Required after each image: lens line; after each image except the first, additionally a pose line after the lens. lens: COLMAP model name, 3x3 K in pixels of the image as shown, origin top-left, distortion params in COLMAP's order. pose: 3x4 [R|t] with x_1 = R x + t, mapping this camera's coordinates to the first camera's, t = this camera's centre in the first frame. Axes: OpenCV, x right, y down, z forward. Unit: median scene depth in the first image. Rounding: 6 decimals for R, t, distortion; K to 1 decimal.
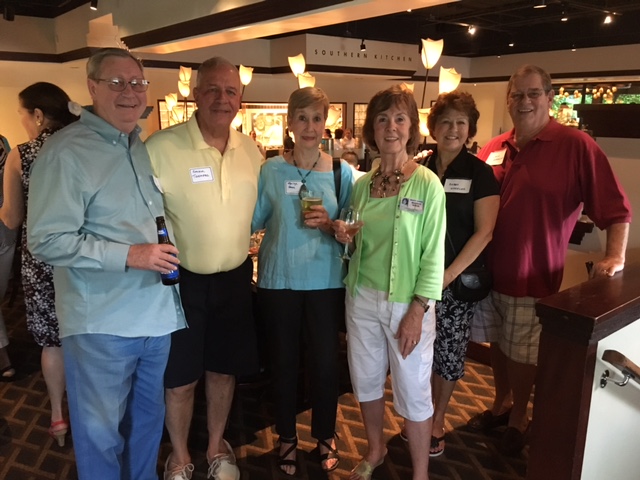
lens RADIAL K [[534.9, 0, 320.0], [0, 534.9, 240.0], [0, 0, 1]] dist [0.066281, -0.086709]
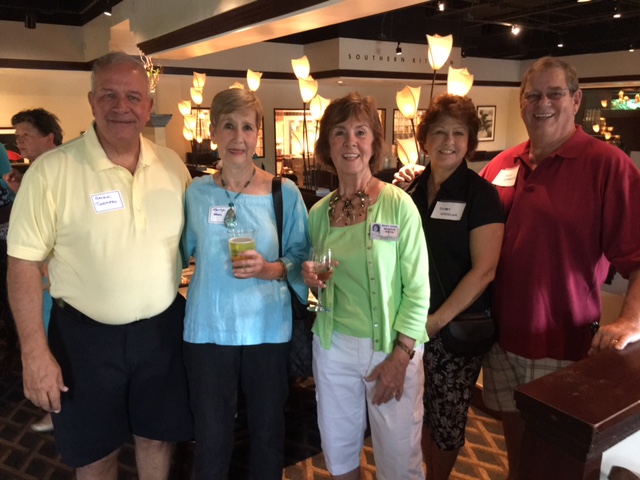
lens RADIAL K [[547.4, 0, 320.0], [0, 547.4, 240.0], [0, 0, 1]] dist [0.086475, -0.131549]
pose [[0.996942, 0.011066, -0.077363, 0.117205], [-0.012371, 0.999789, -0.016418, -0.038845], [0.077165, 0.017325, 0.996868, 0.148578]]
